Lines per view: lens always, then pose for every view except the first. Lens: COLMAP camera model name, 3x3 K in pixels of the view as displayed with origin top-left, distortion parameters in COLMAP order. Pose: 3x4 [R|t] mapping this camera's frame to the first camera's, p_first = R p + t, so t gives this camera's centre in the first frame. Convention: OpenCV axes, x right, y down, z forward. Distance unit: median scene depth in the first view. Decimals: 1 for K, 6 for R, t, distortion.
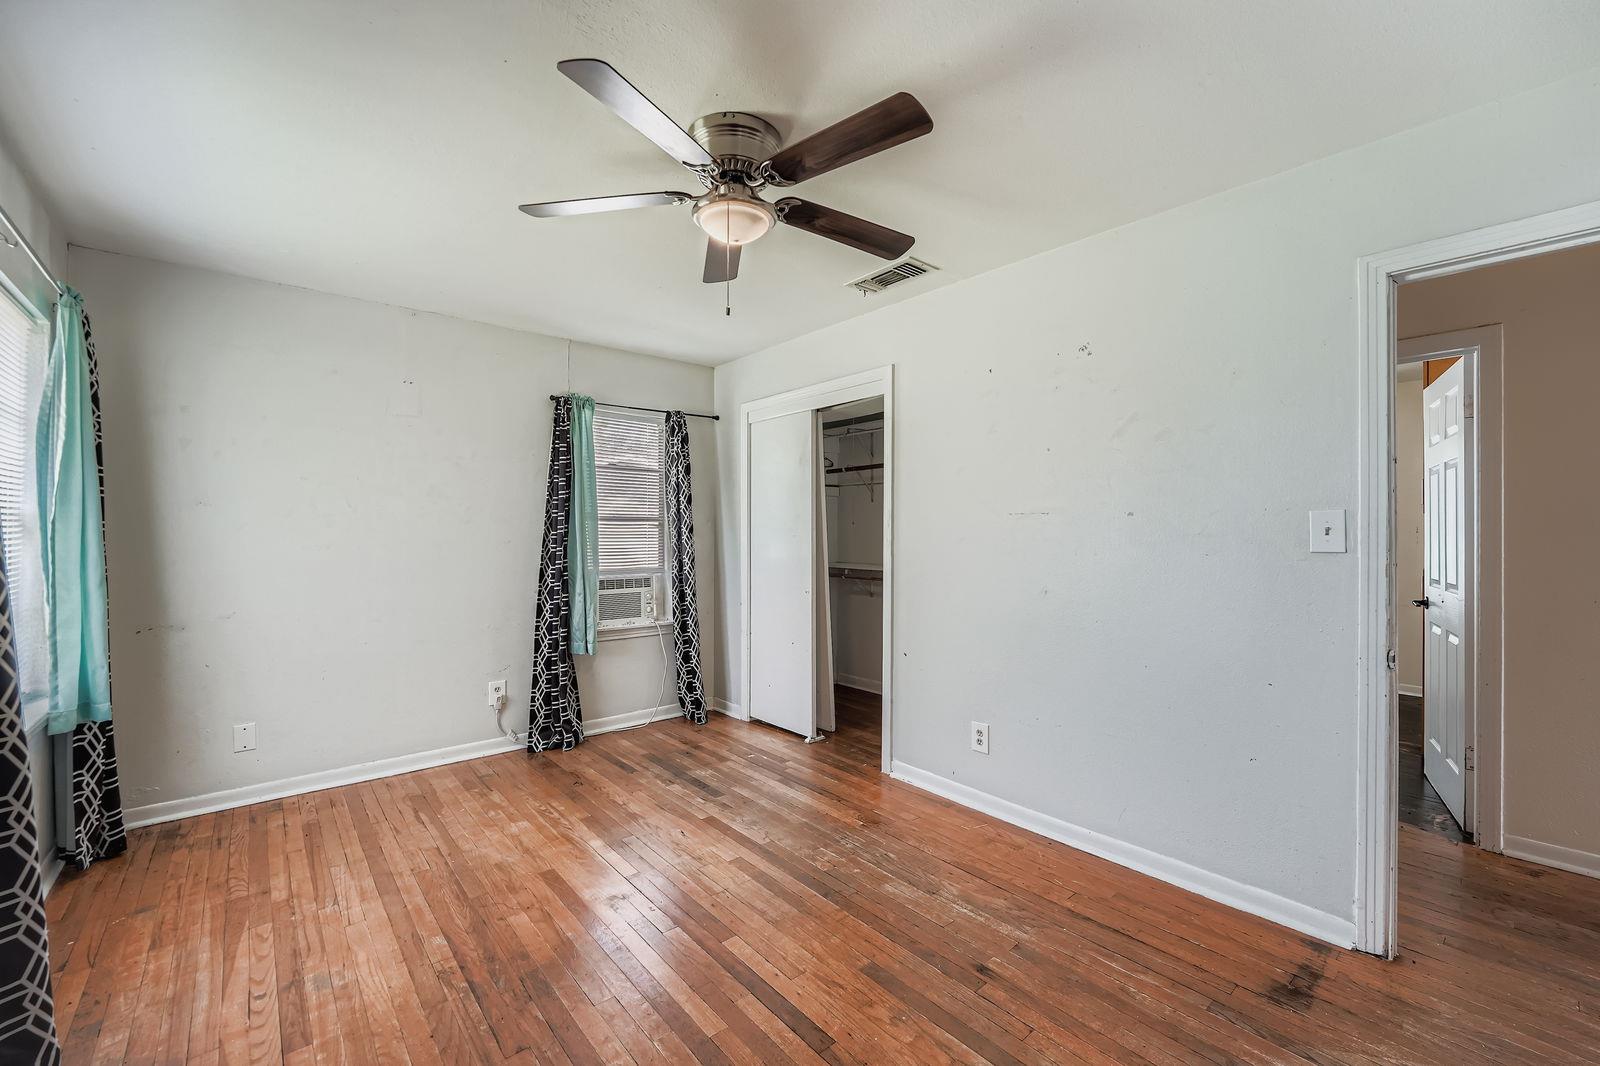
lens RADIAL K [[650.9, 0, 809.1], [0, 650.9, 540.2], [0, 0, 1]] dist [-0.000840, -0.000778]
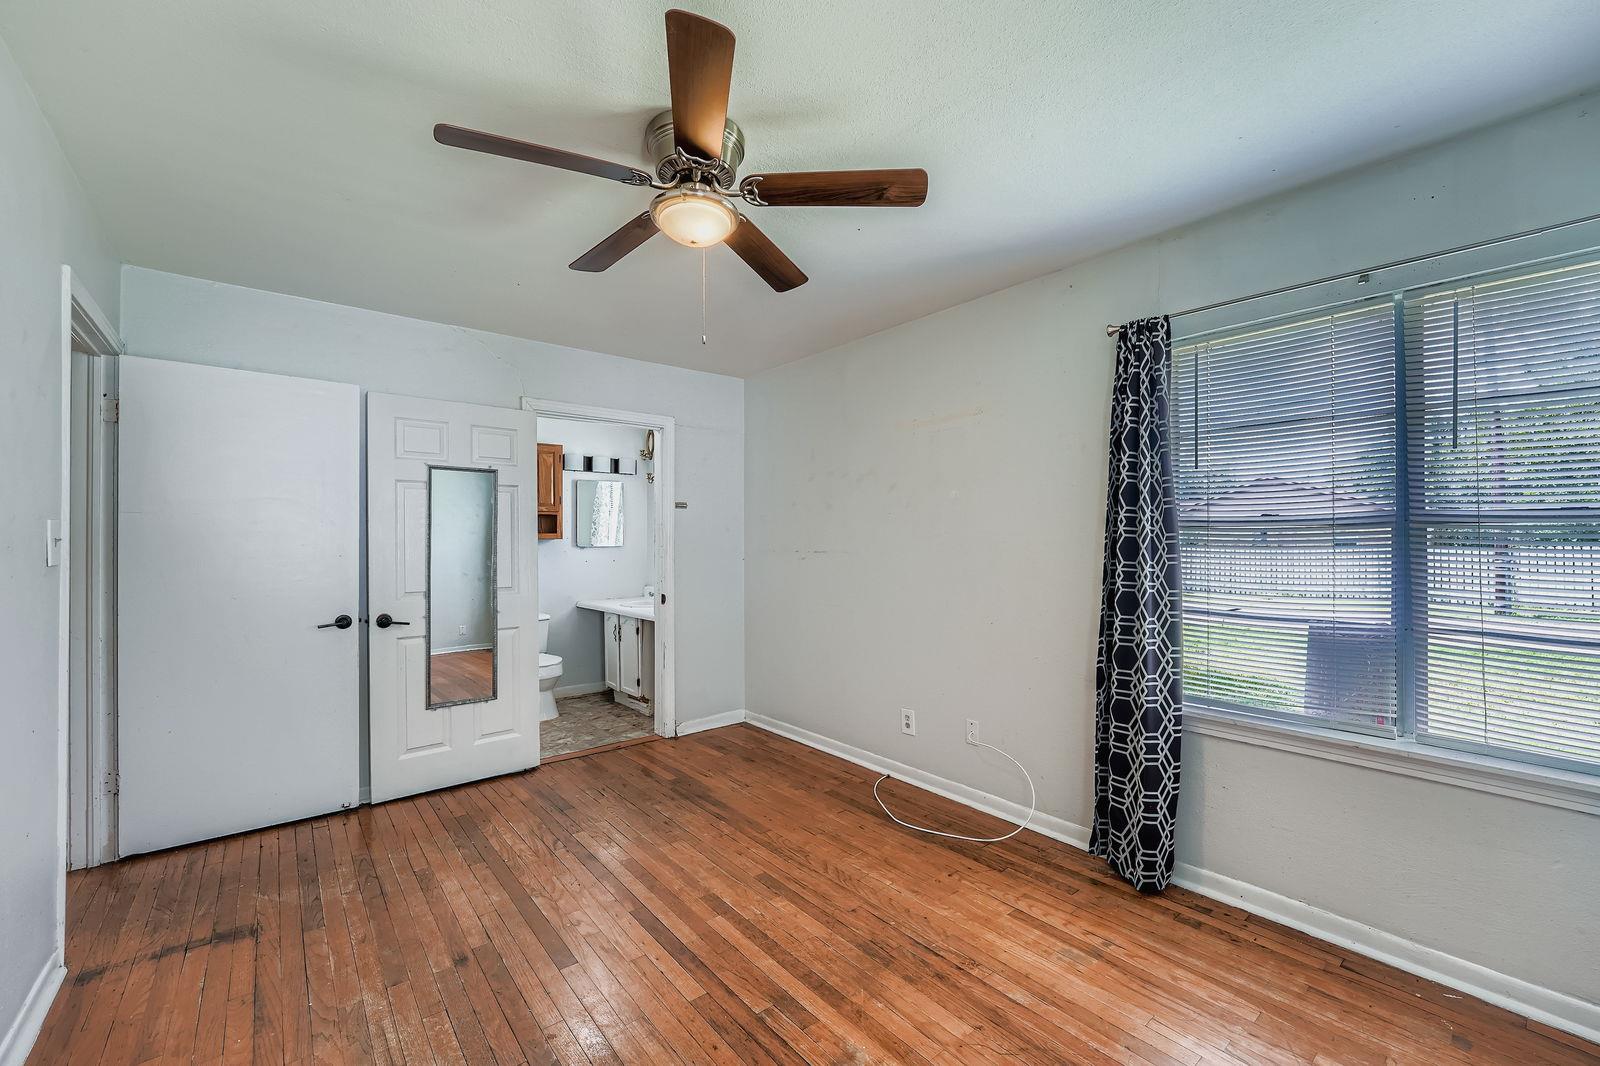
lens RADIAL K [[650.9, 0, 809.1], [0, 650.9, 540.2], [0, 0, 1]] dist [-0.000840, -0.000778]
pose [[-0.999844, 0.001281, 0.017593, -0.314690], [0.001308, 0.999998, 0.001518, -0.021000], [-0.017591, 0.001541, -0.999844, 2.035581]]
